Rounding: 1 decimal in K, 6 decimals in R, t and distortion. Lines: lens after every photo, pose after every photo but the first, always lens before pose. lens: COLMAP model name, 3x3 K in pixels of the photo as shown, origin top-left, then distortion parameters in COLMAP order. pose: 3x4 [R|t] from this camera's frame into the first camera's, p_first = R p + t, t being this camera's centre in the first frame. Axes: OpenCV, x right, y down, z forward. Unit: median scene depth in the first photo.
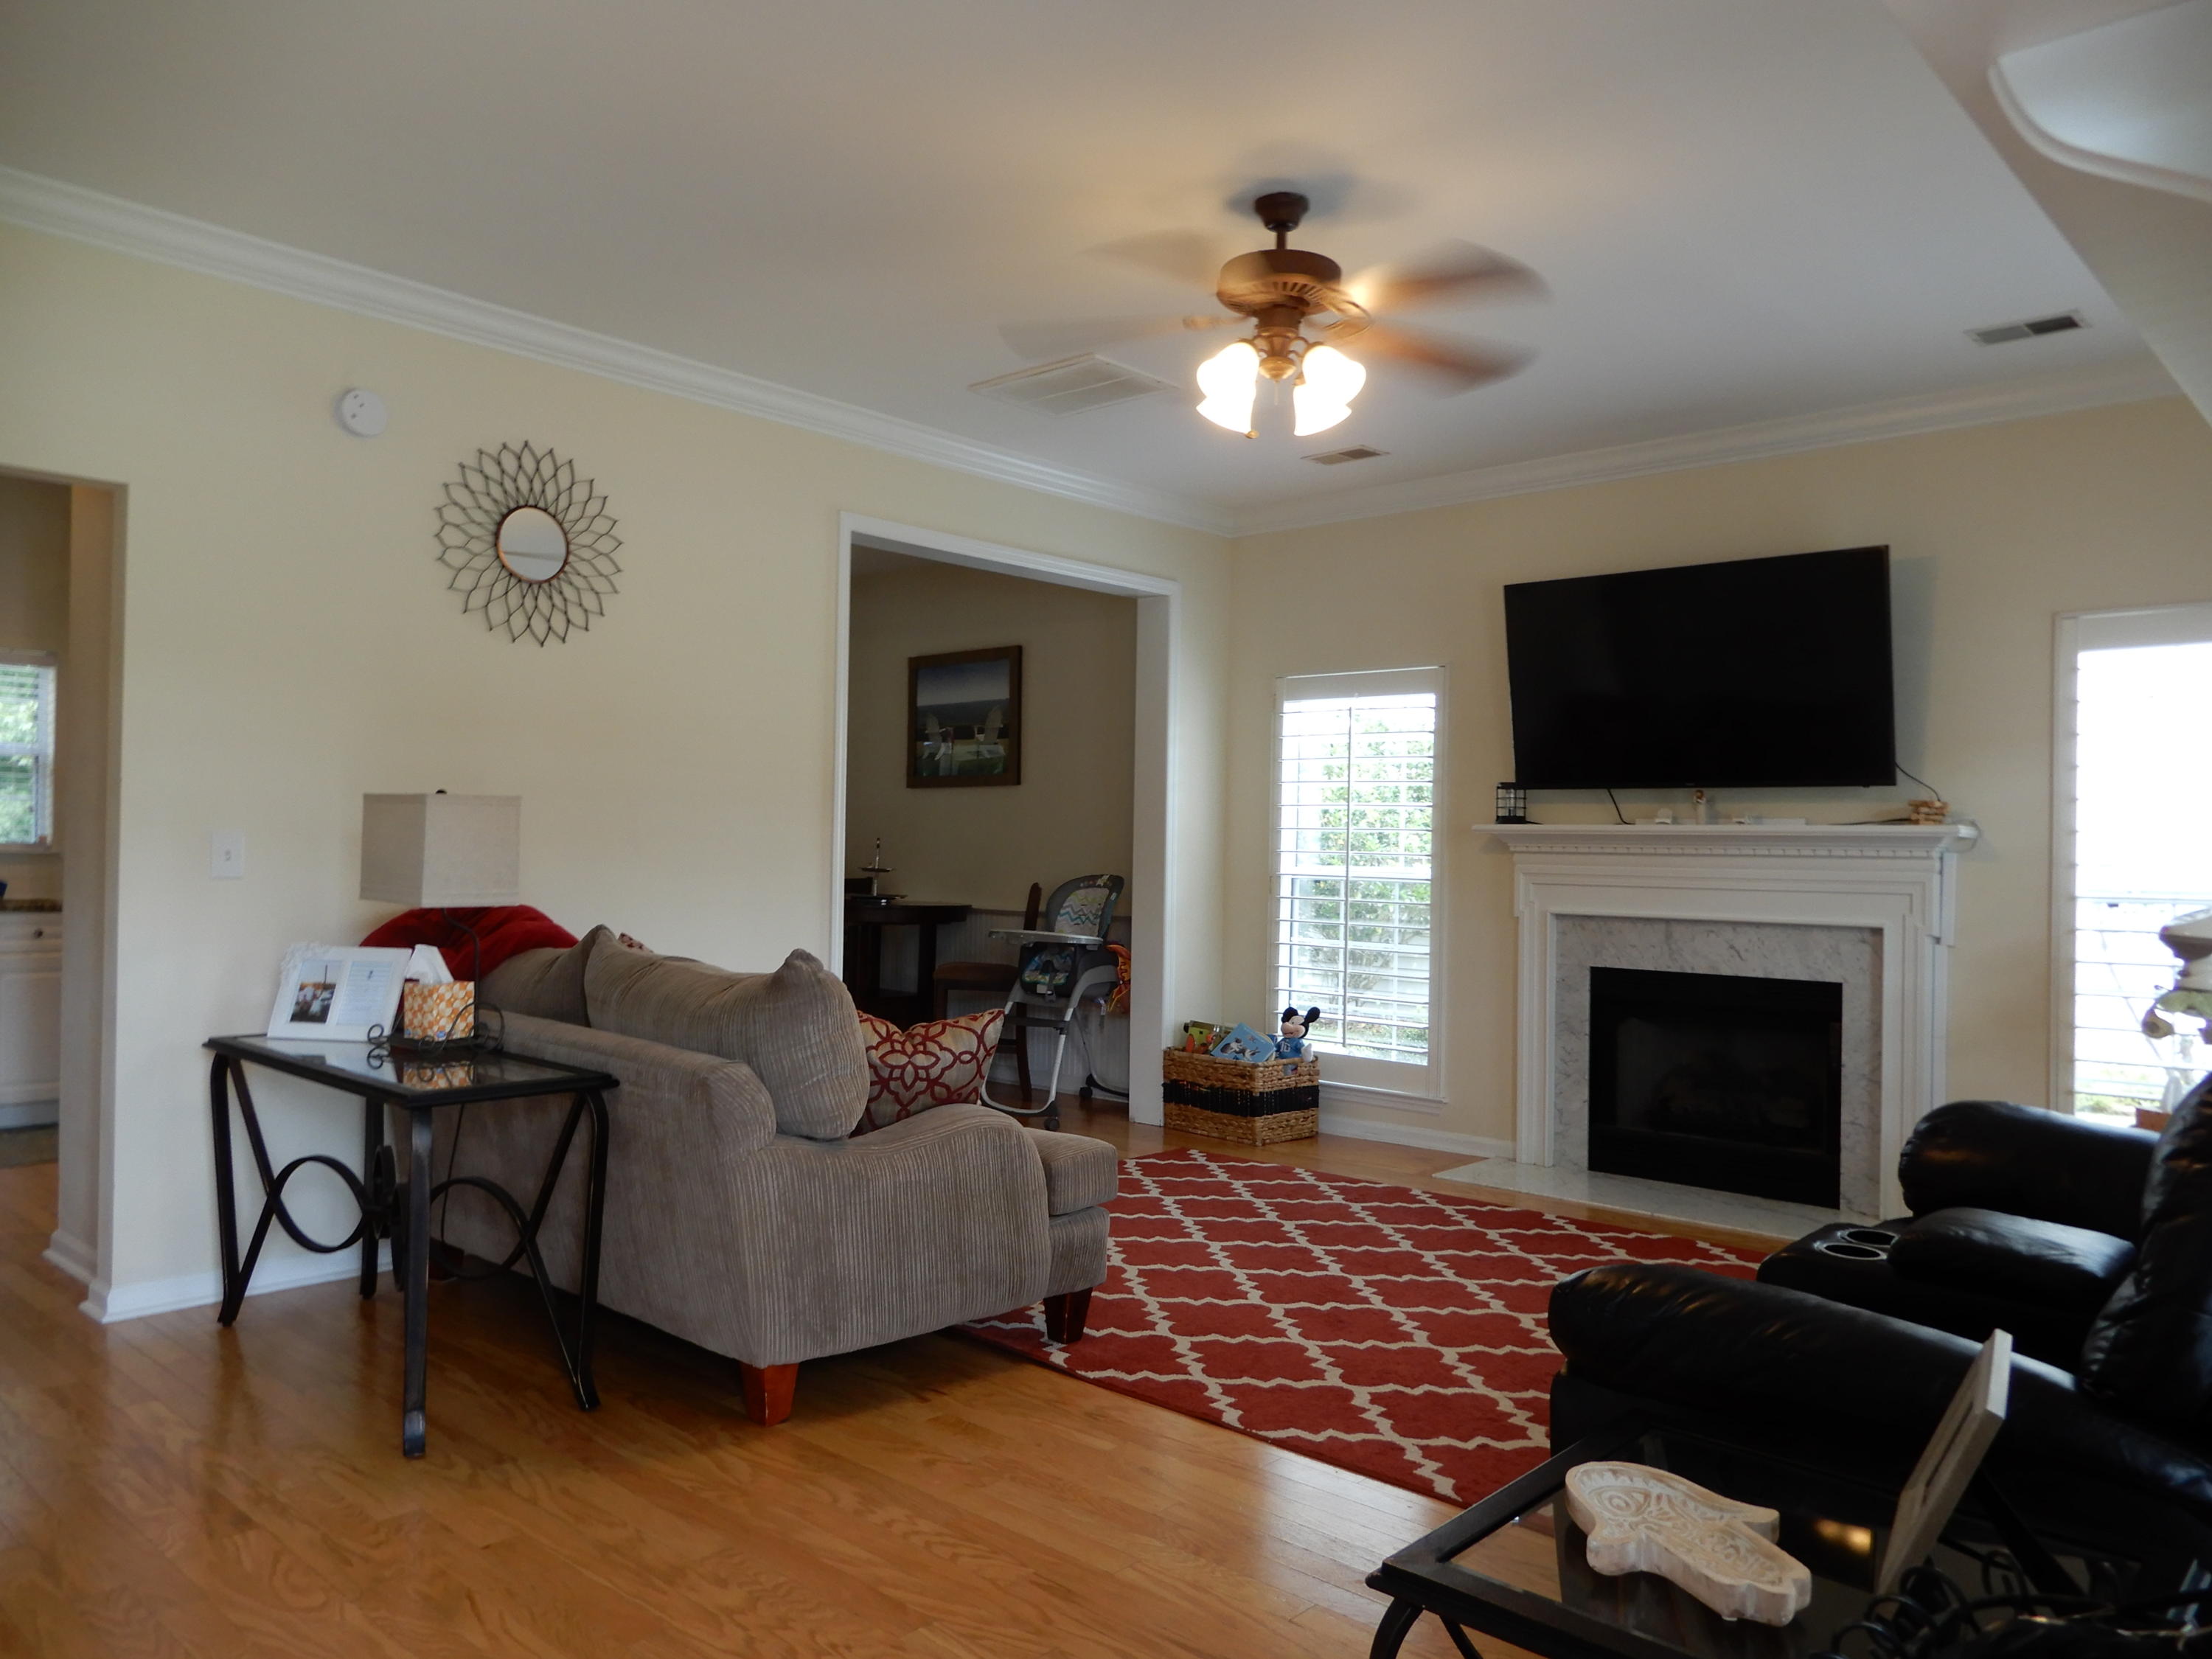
lens RADIAL K [[1570.6, 0, 1106.5], [0, 1570.6, 826.4], [0, 0, 1]] dist [0.005108, -0.008100]
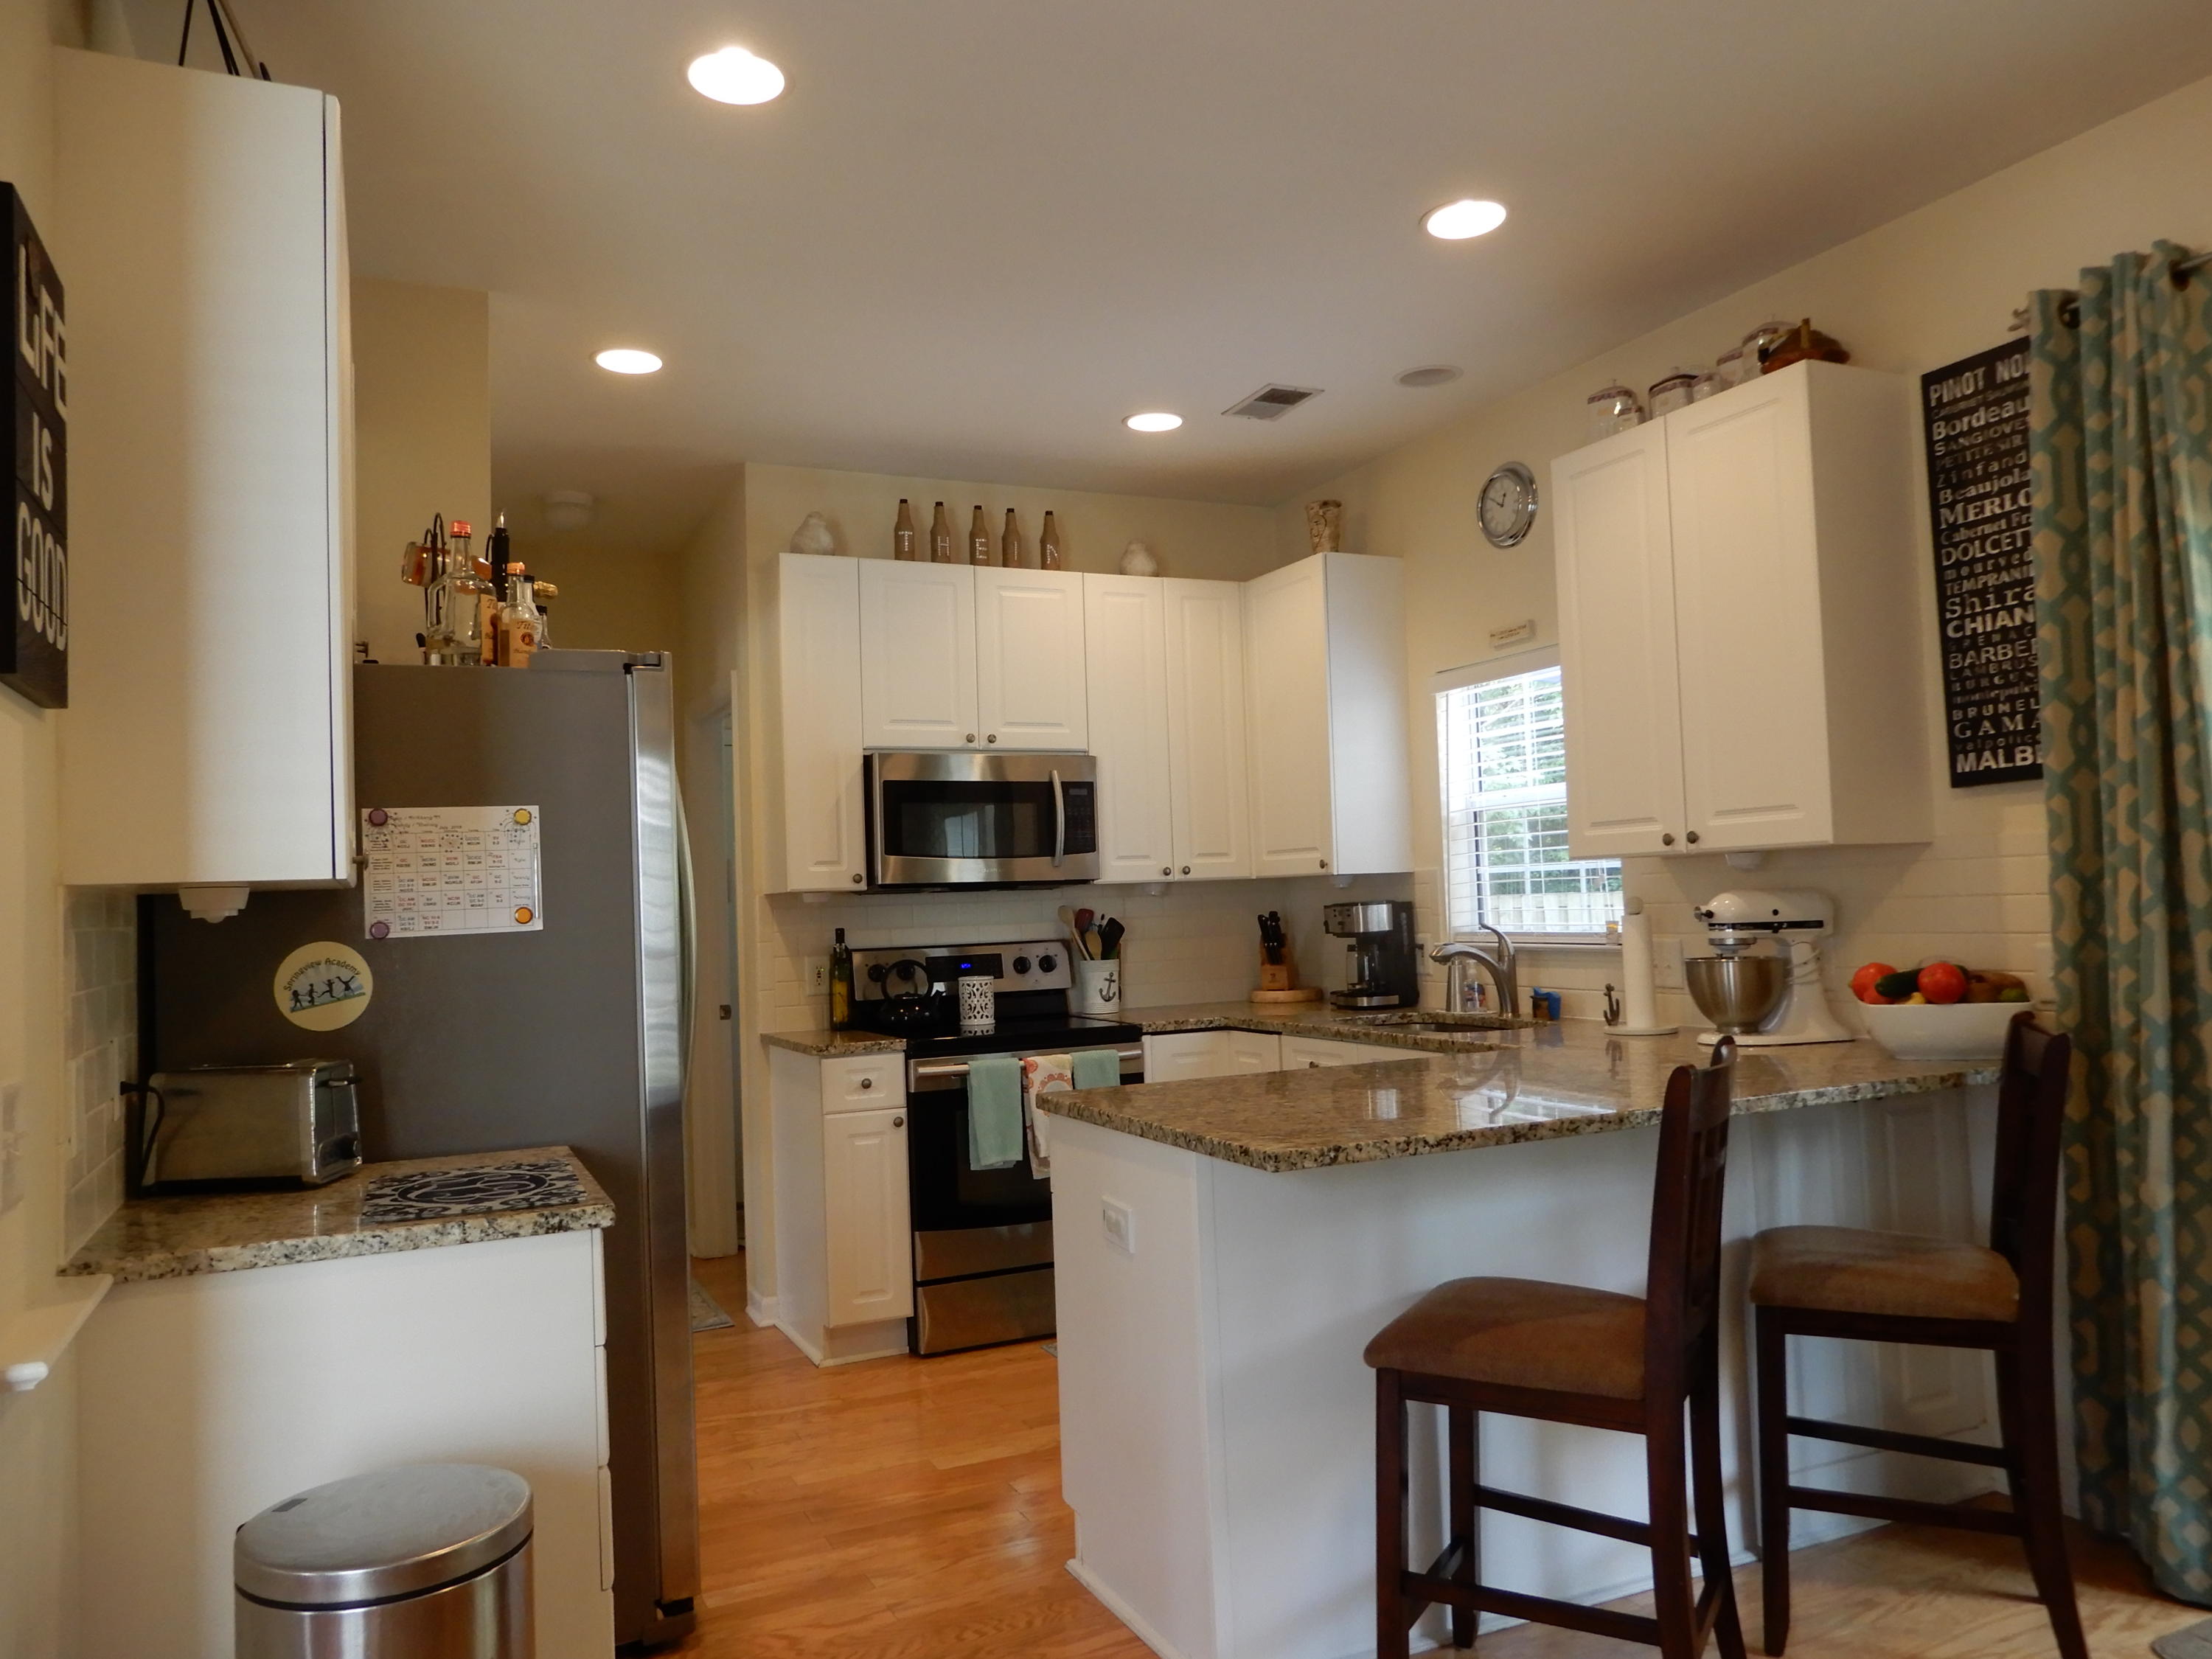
lens RADIAL K [[1570.6, 0, 1100.8], [0, 1570.6, 830.6], [0, 0, 1]] dist [0.005108, -0.008100]
pose [[-0.384817, -0.042878, -0.921996, -0.024295], [0.043406, 0.996974, -0.064481, 0.001196], [0.921972, -0.064834, -0.381792, 1.409473]]
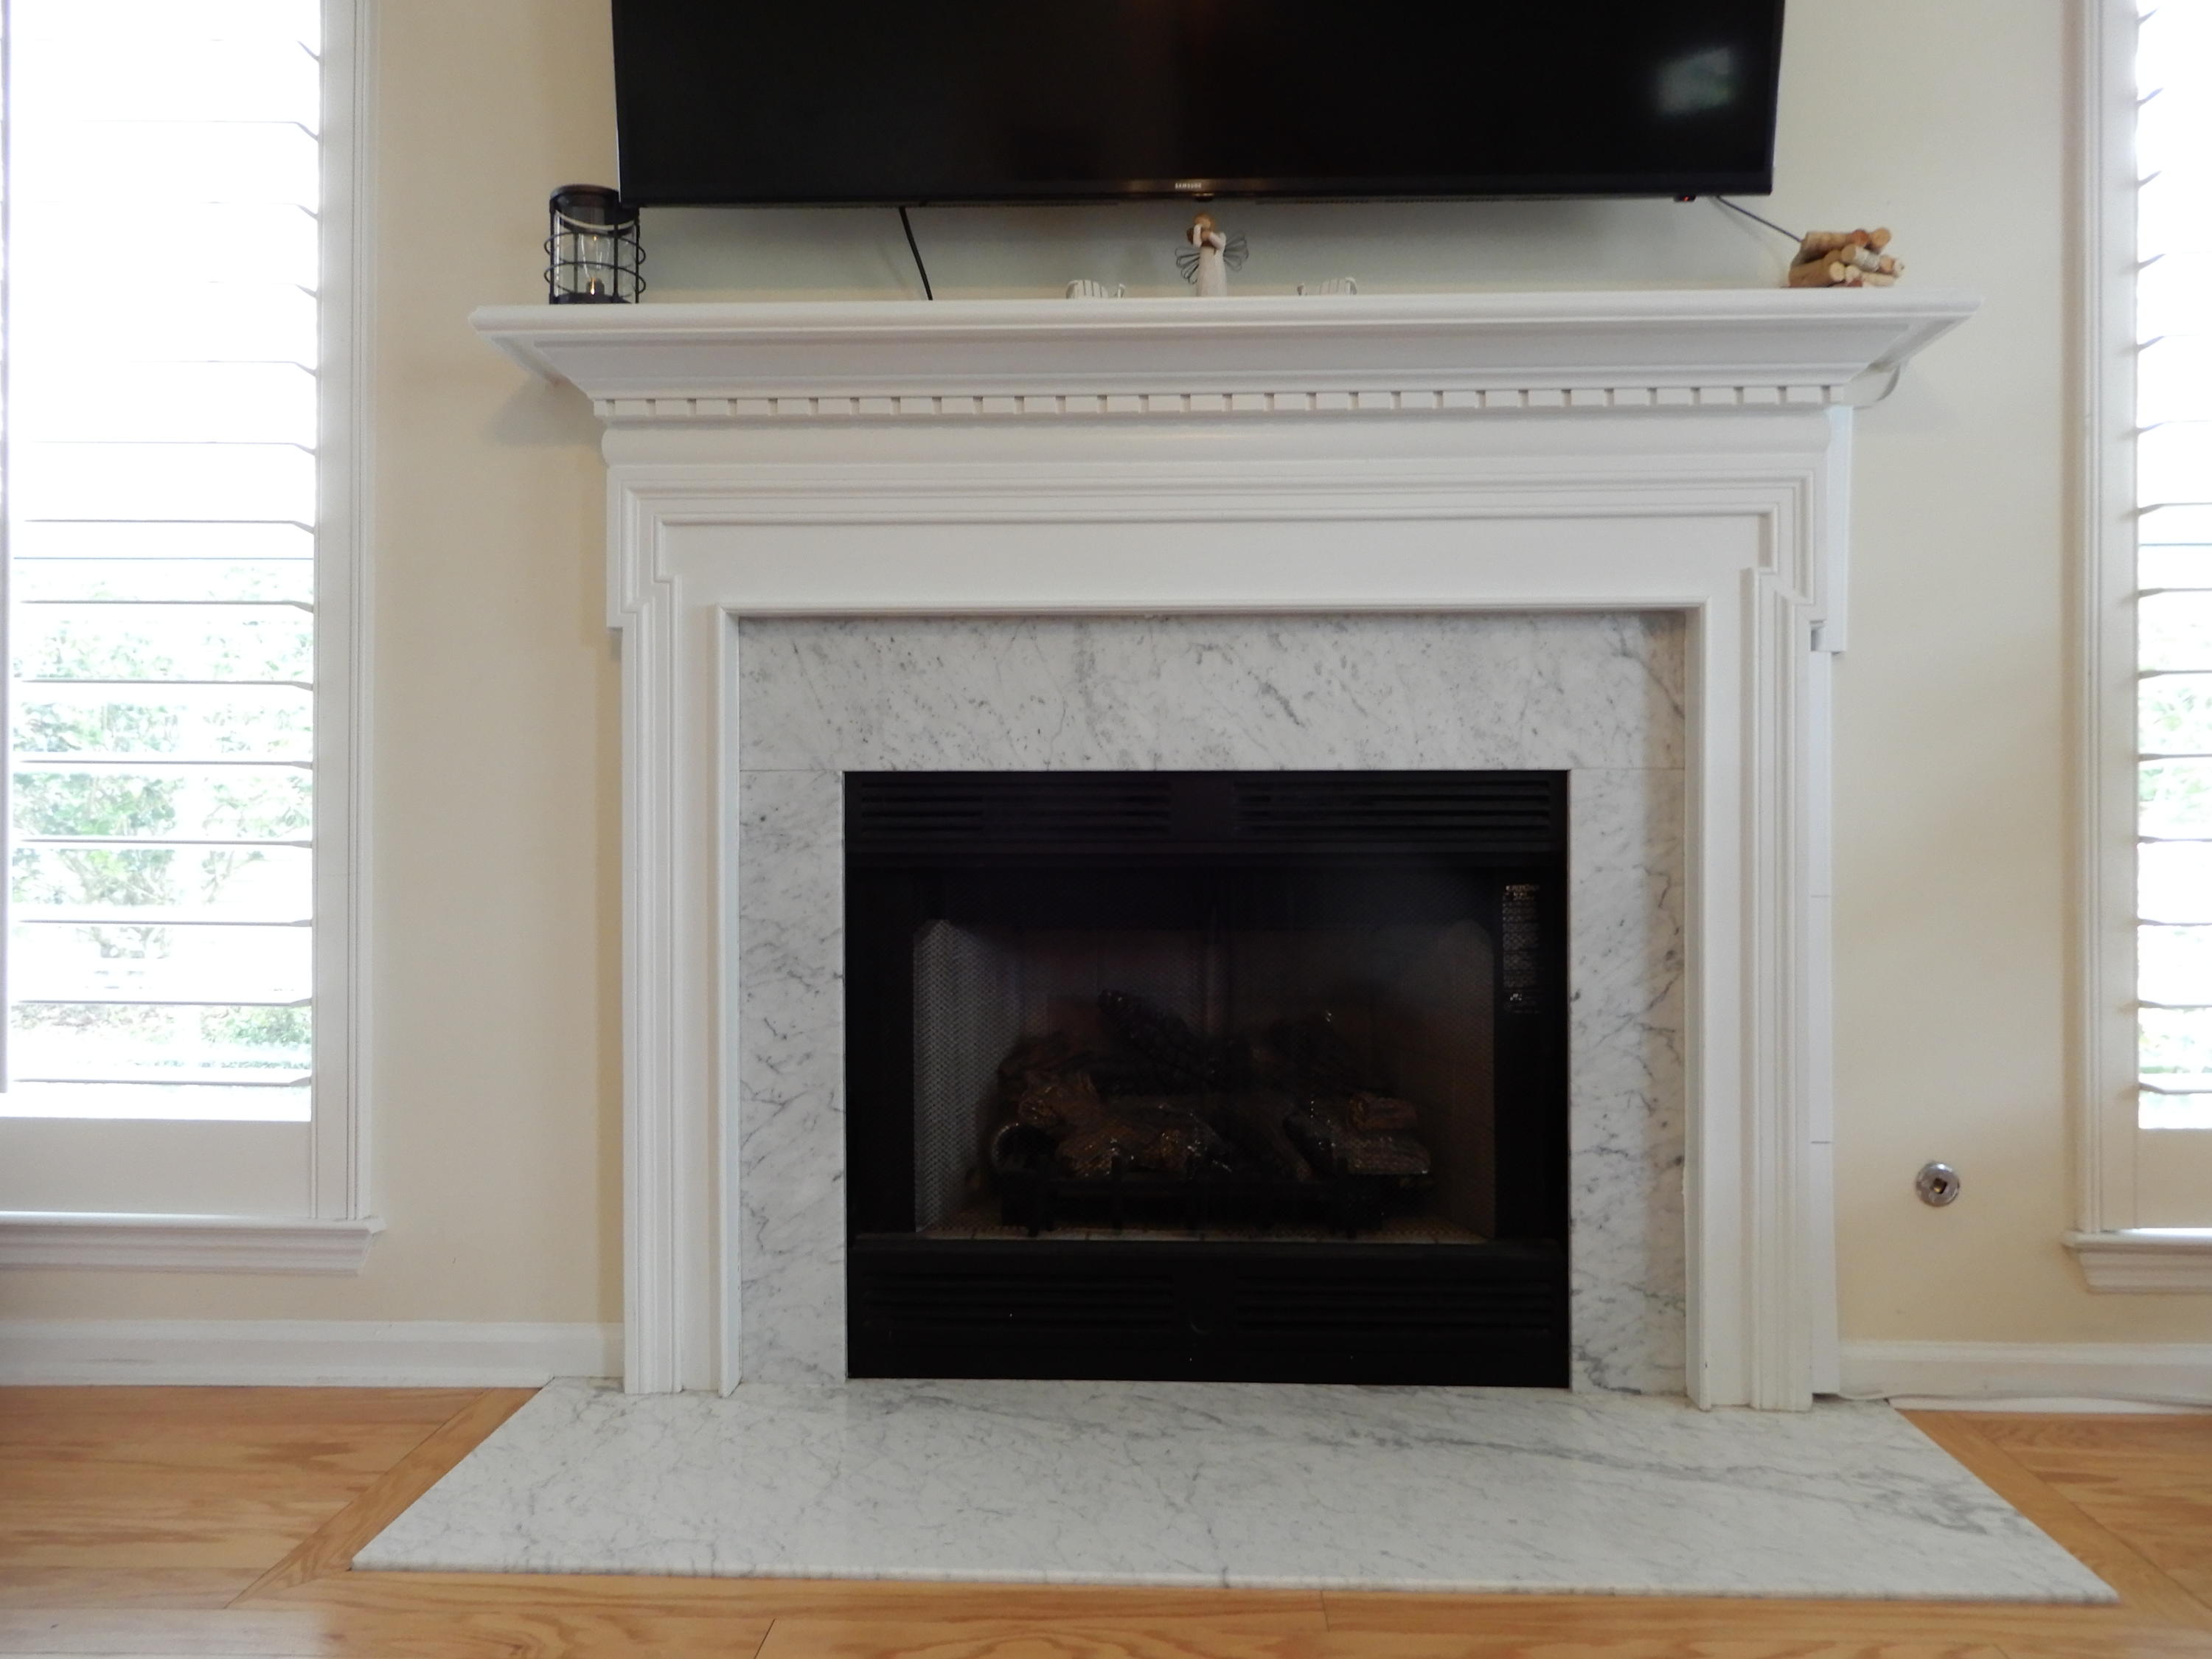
lens RADIAL K [[1639.5, 0, 1097.6], [0, 1639.5, 832.1], [0, 0, 1]] dist [-0.013816, -0.004984]
pose [[0.771093, -0.016609, 0.636506, 0.147889], [0.003555, 0.999756, 0.021781, 0.109820], [-0.636712, -0.014532, 0.770964, 0.809679]]
